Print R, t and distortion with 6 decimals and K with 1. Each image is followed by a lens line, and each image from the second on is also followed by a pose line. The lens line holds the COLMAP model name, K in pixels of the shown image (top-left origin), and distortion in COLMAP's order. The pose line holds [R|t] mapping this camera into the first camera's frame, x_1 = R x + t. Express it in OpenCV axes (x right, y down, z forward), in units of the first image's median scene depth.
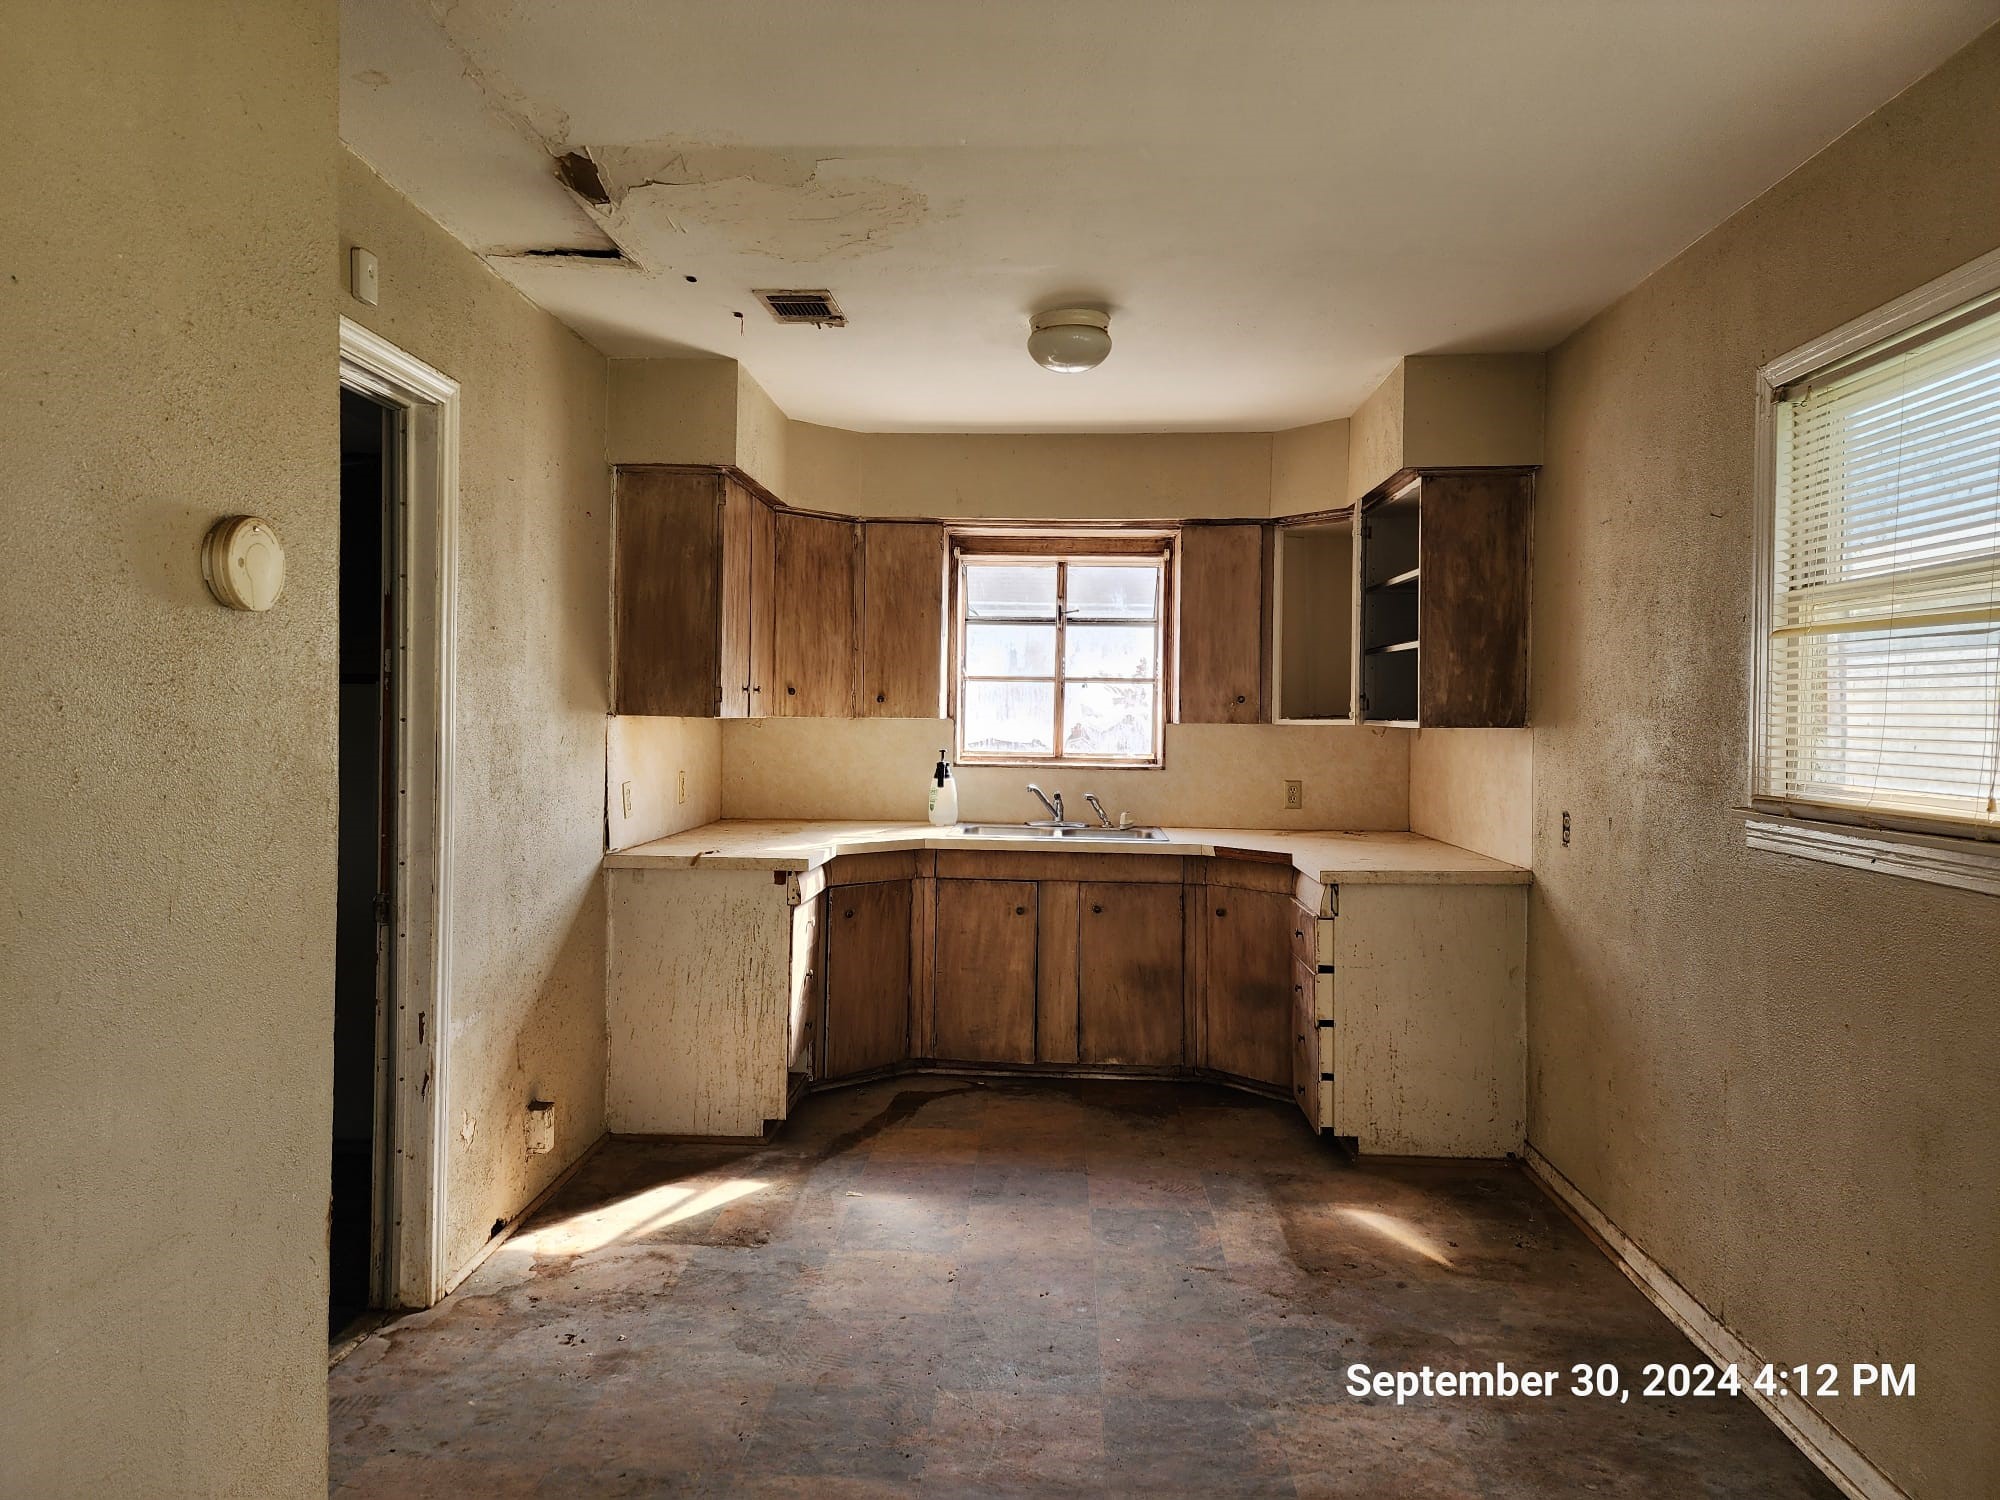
lens RADIAL K [[1344.6, 0, 1000.0], [0, 1344.6, 750.0], [0, 0, 1]] dist [0.084781, -0.081614]
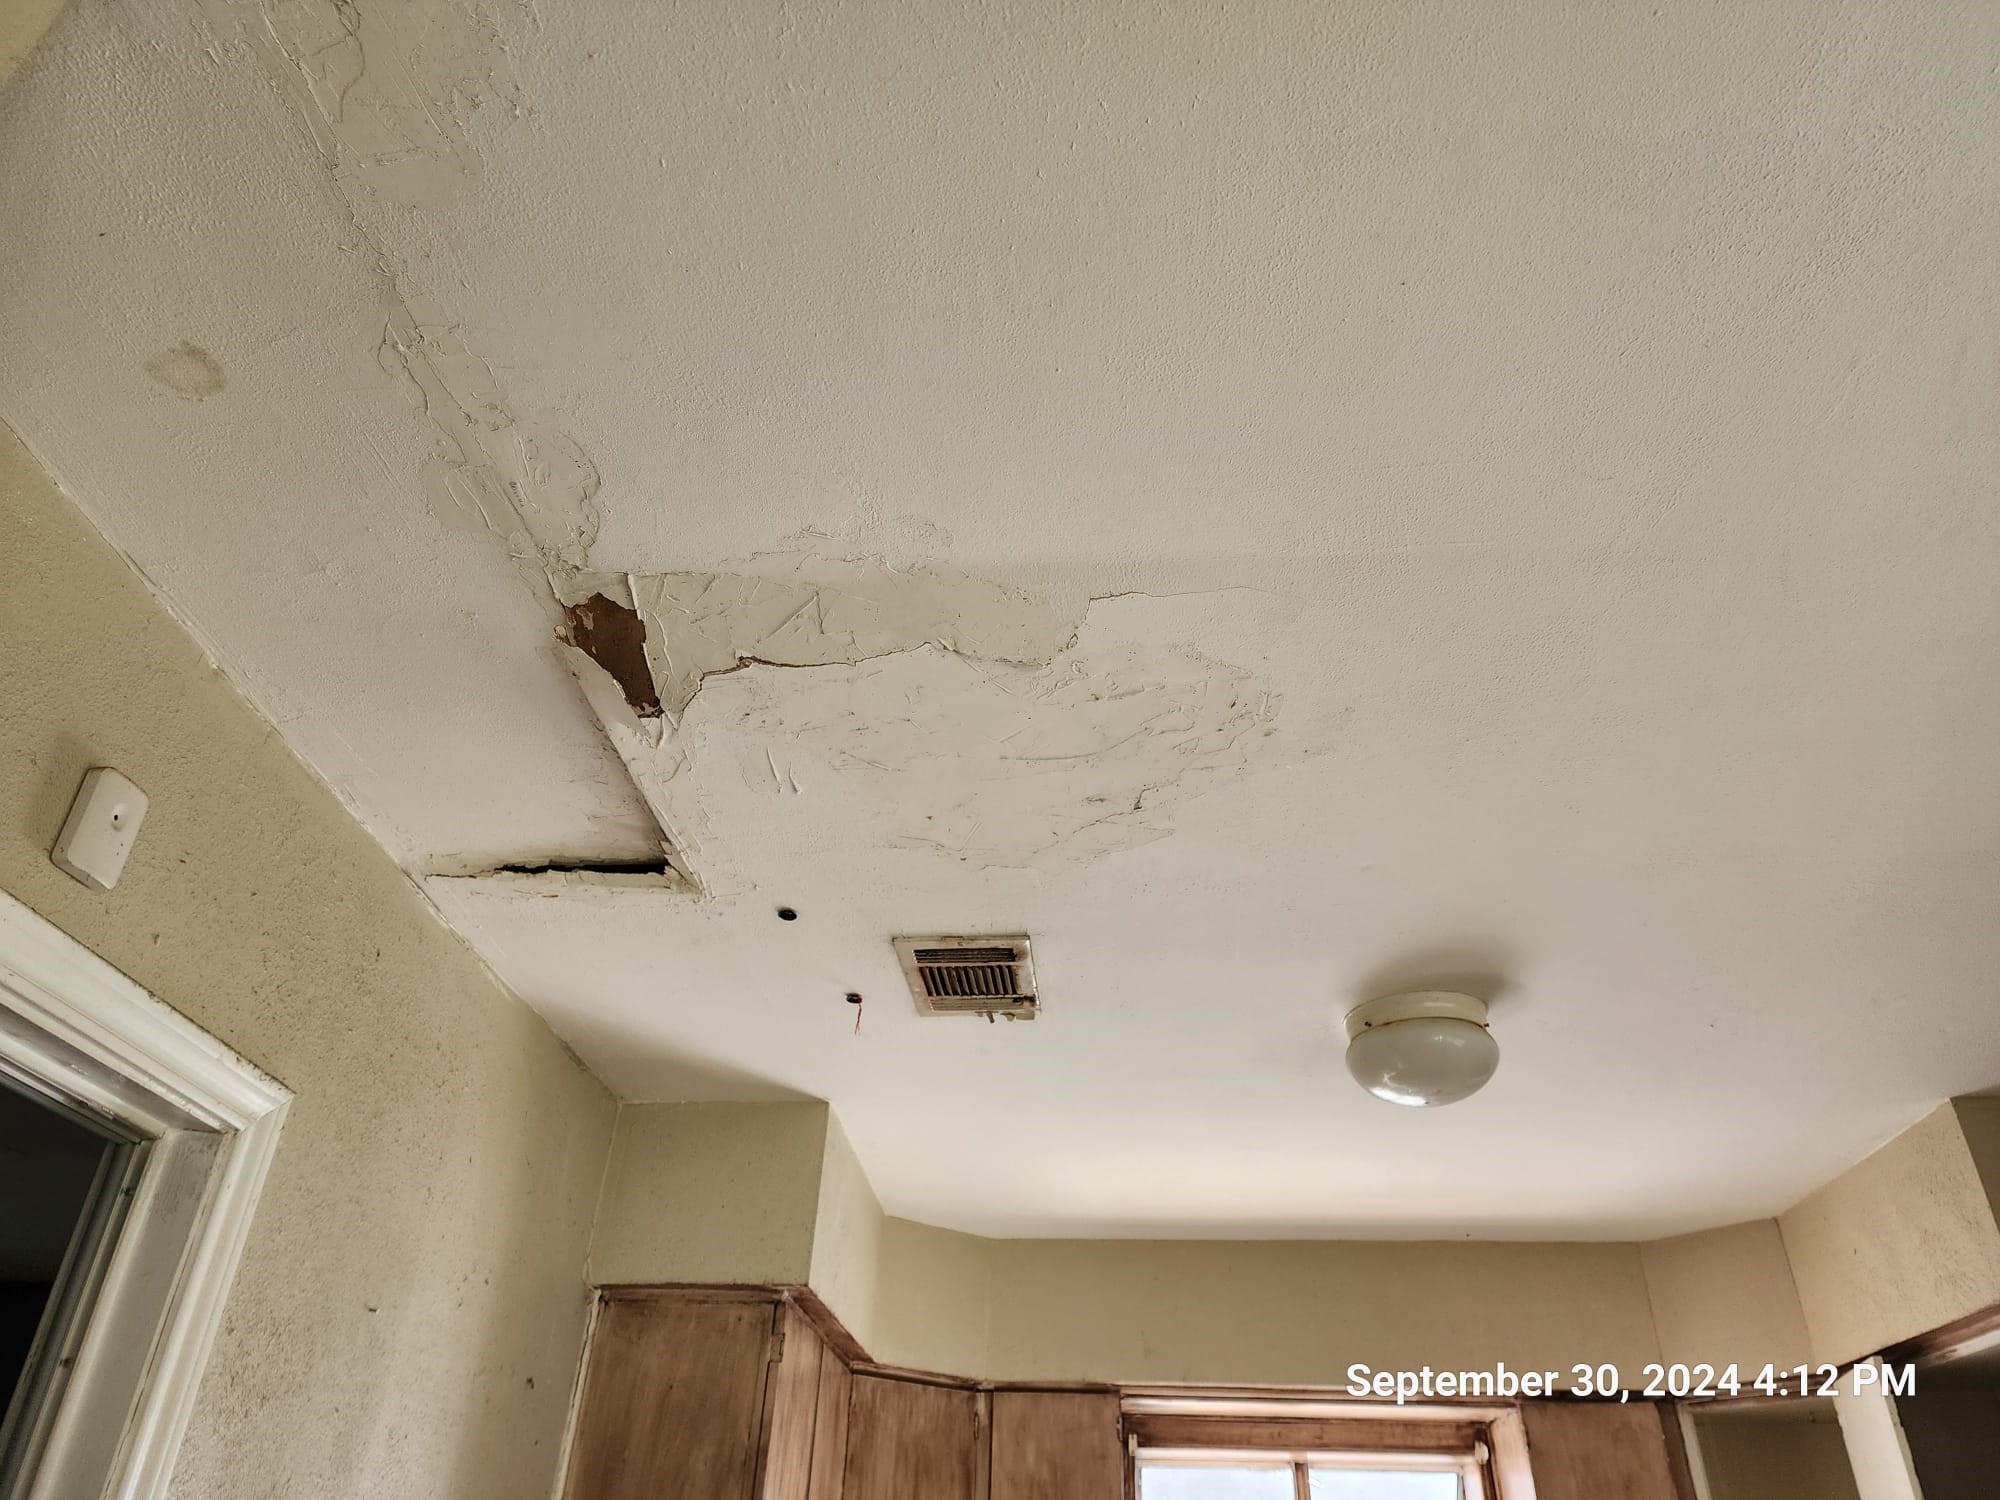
lens RADIAL K [[1344.6, 0, 1000.0], [0, 1344.6, 750.0], [0, 0, 1]] dist [0.084781, -0.081614]
pose [[0.999741, -0.009284, -0.020772, -0.101553], [-0.004118, 0.824044, -0.566510, -0.071885], [0.022376, 0.566449, 0.823793, 0.405604]]
